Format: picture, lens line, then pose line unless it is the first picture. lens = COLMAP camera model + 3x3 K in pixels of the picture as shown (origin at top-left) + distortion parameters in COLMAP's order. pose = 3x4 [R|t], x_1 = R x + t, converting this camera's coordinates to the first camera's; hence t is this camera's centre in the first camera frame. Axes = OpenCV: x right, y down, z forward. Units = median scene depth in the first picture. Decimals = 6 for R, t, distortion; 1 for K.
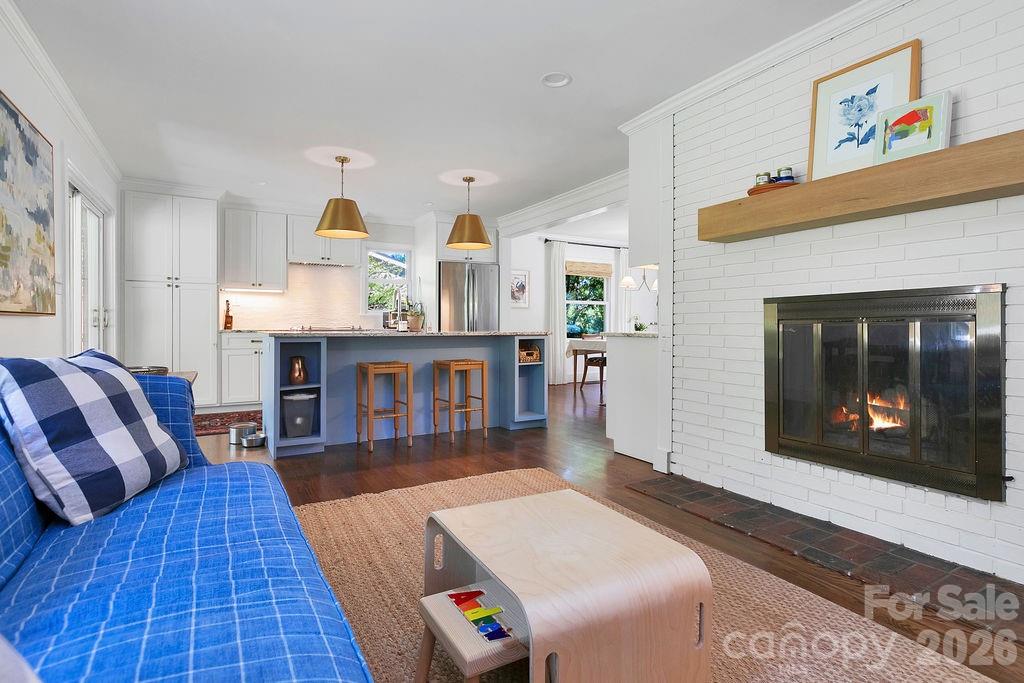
lens RADIAL K [[524.3, 0, 520.5], [0, 524.3, 328.9], [0, 0, 1]] dist [0.002349, 0.000327]
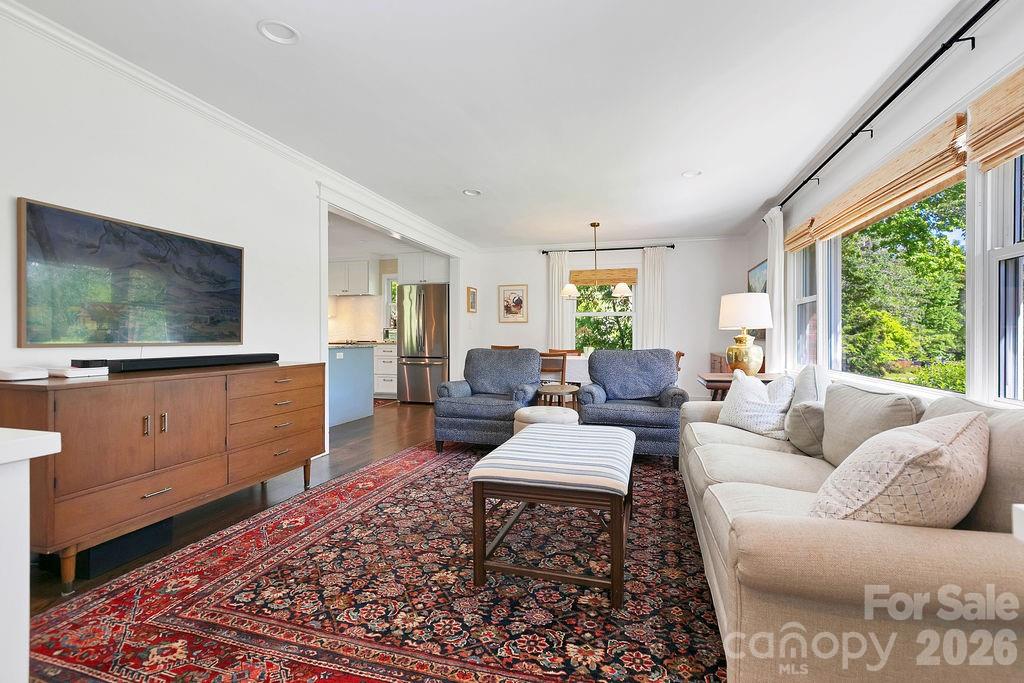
lens RADIAL K [[459.4, 0, 514.6], [0, 459.4, 337.0], [0, 0, 1]] dist [0.000006, -0.000156]
pose [[0.693494, 0.000663, -0.720462, 0.862511], [-0.004590, 0.999983, -0.003499, -0.011383], [0.720447, 0.005733, 0.693486, 0.513390]]
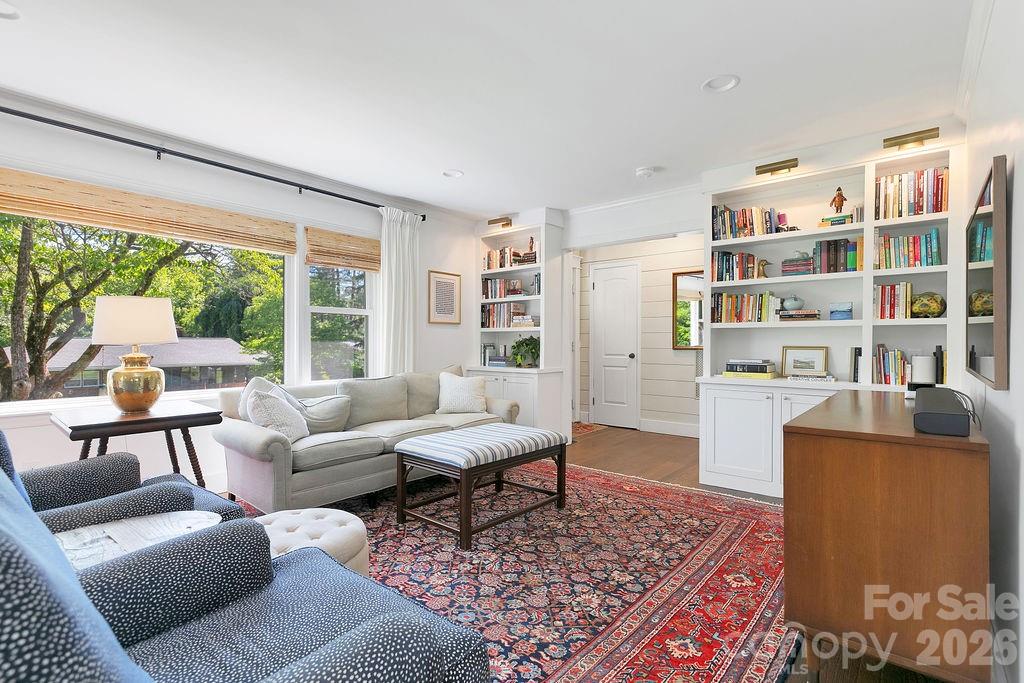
lens RADIAL K [[484.0, 0, 512.0], [0, 484.0, 341.5], [0, 0, 1]] dist [0.000501, -0.000137]
pose [[-0.333642, 0.000052, 0.942700, 0.155910], [0.002929, 0.999995, 0.000982, -0.026827], [-0.942695, 0.003089, -0.333641, 0.930923]]
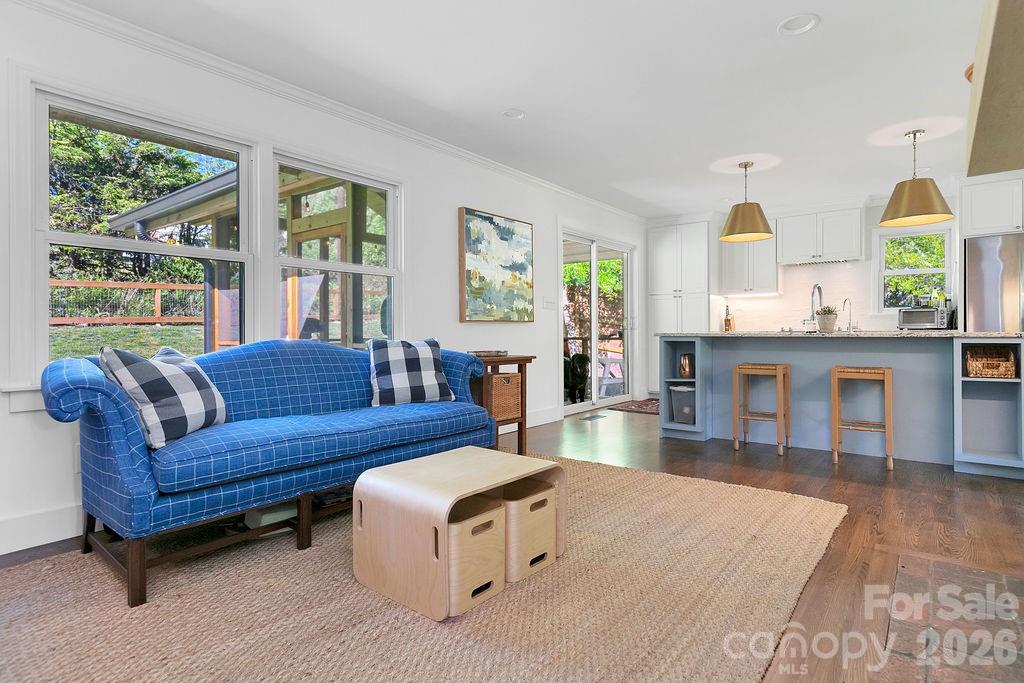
lens RADIAL K [[539.5, 0, 516.3], [0, 539.5, 330.1], [0, 0, 1]] dist [0.005893, 0.000342]
pose [[0.370508, -0.005298, -0.928814, 0.355969], [0.000406, 0.999985, -0.005541, 0.004613], [0.928829, 0.001676, 0.370504, 0.143138]]
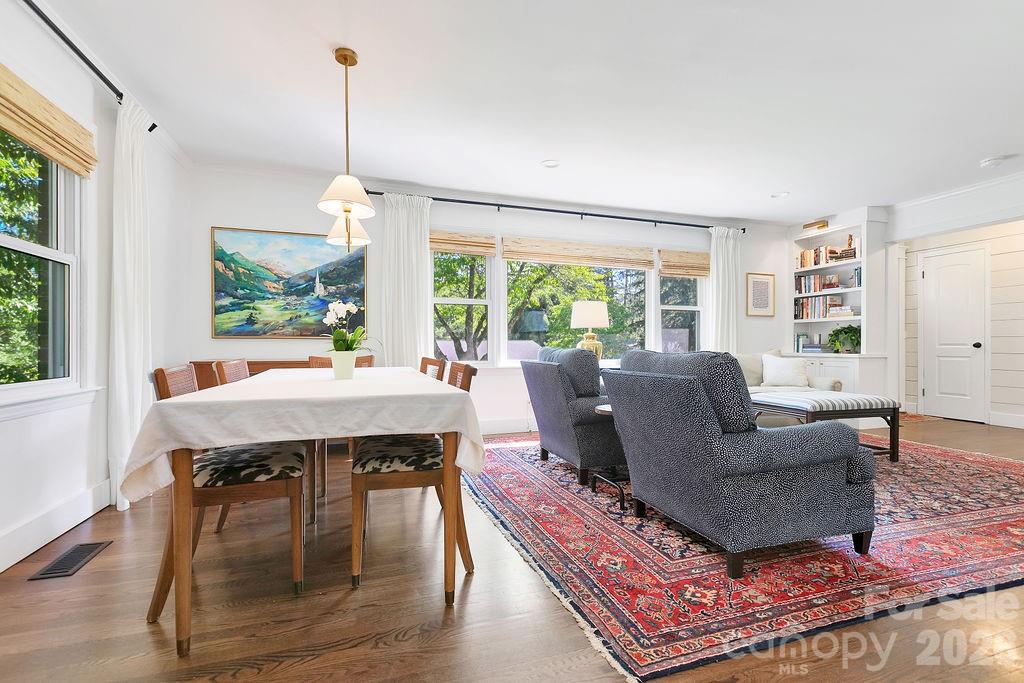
lens RADIAL K [[461.2, 0, 513.9], [0, 461.2, 343.9], [0, 0, 1]] dist [0.002426, -0.000039]
pose [[0.206267, 0.001714, 0.978494, -0.055777], [0.004981, 0.999984, -0.002801, 0.000139], [-0.978483, 0.005452, 0.206255, 1.064218]]
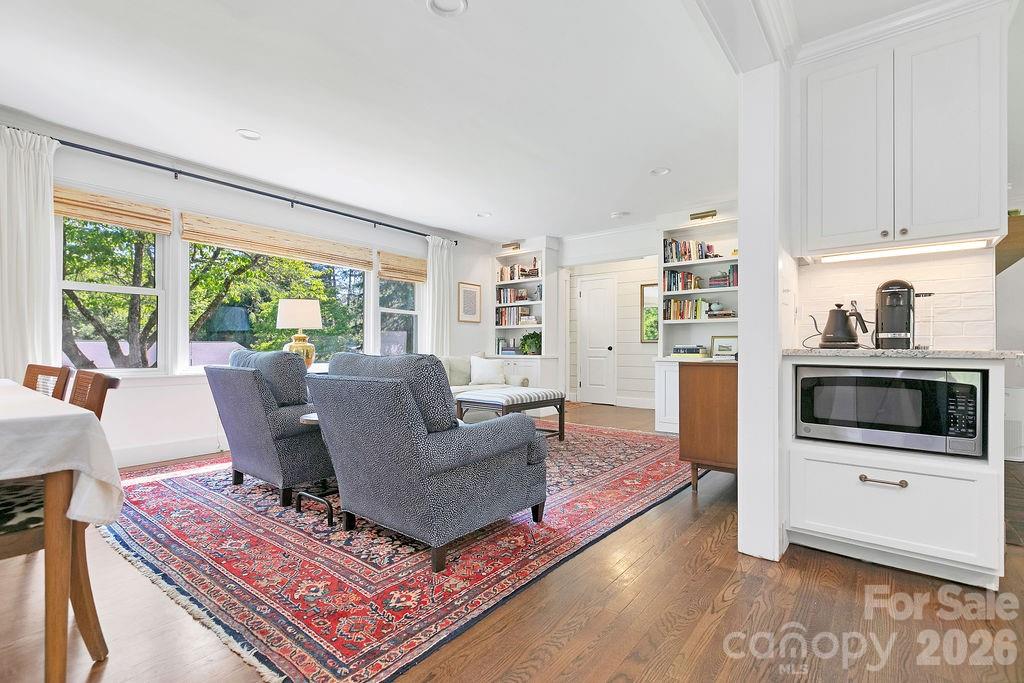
lens RADIAL K [[464.1, 0, 516.1], [0, 464.1, 340.3], [0, 0, 1]] dist [0.003097, 0.000477]
pose [[-0.367775, 0.013943, 0.929810, -0.046281], [0.002227, 0.999898, -0.014114, 0.000304], [-0.929912, -0.003120, -0.367769, 1.053959]]
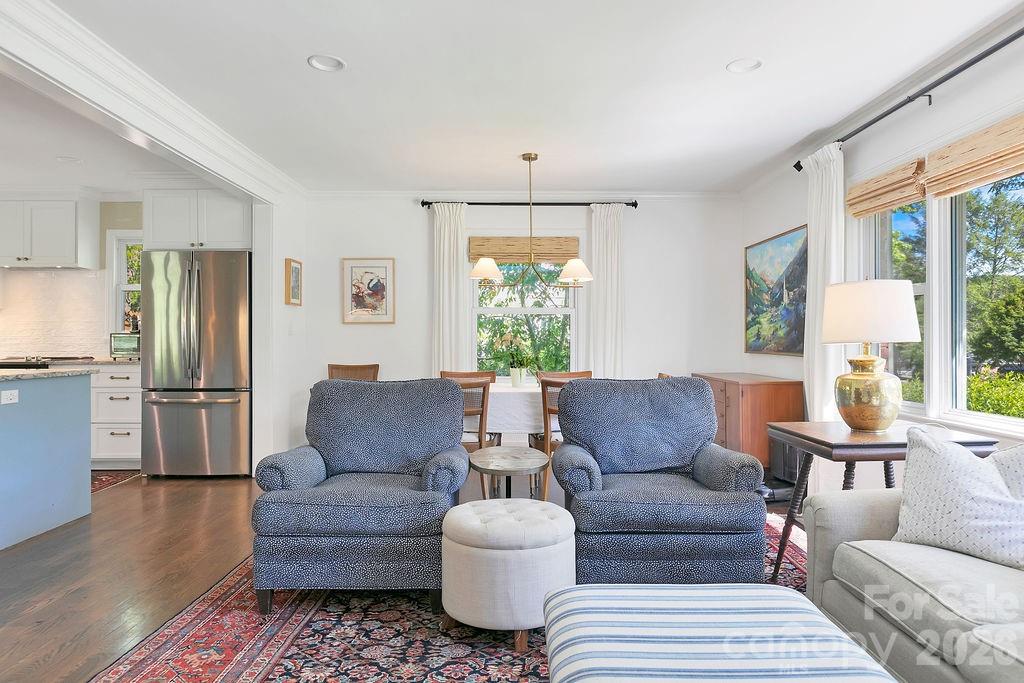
lens RADIAL K [[660.9, 0, 512.9], [0, 660.9, 338.7], [0, 0, 1]] dist [0.004052, -0.000946]
pose [[0.866629, -0.001828, -0.498949, 0.671928], [-0.002367, 0.999967, -0.007776, -0.024244], [0.498947, 0.007920, 0.866596, 0.597408]]
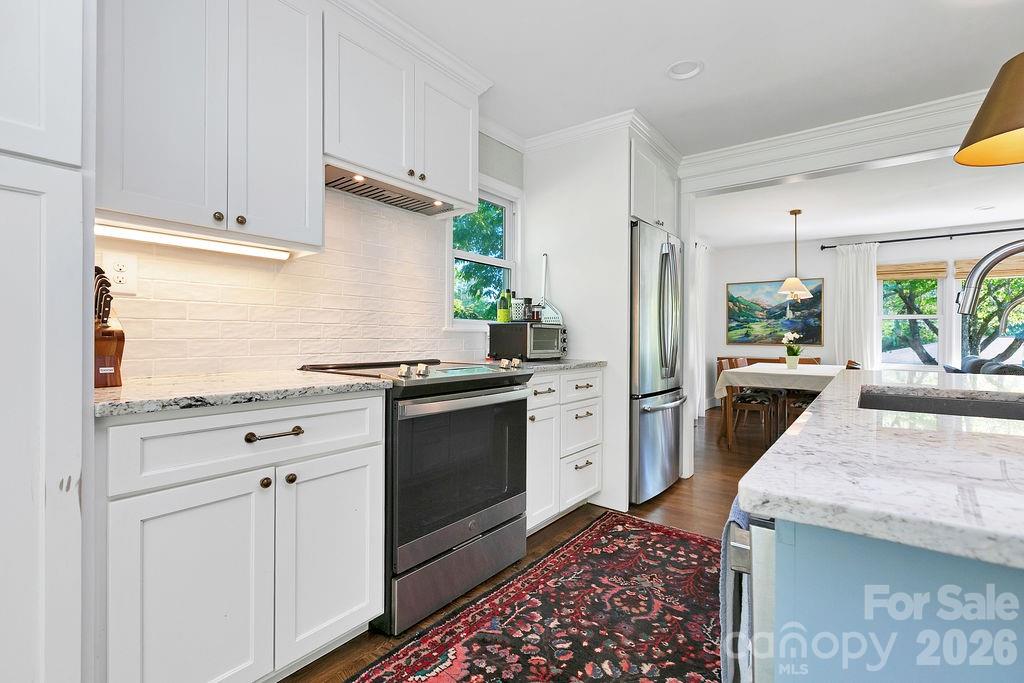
lens RADIAL K [[464.1, 0, 516.1], [0, 464.1, 340.3], [0, 0, 1]] dist [0.003097, 0.000477]
pose [[0.923512, 0.003218, 0.383557, -0.460478], [-0.004316, 0.999989, 0.002000, -0.022319], [-0.383546, -0.003502, 0.923515, 0.722498]]
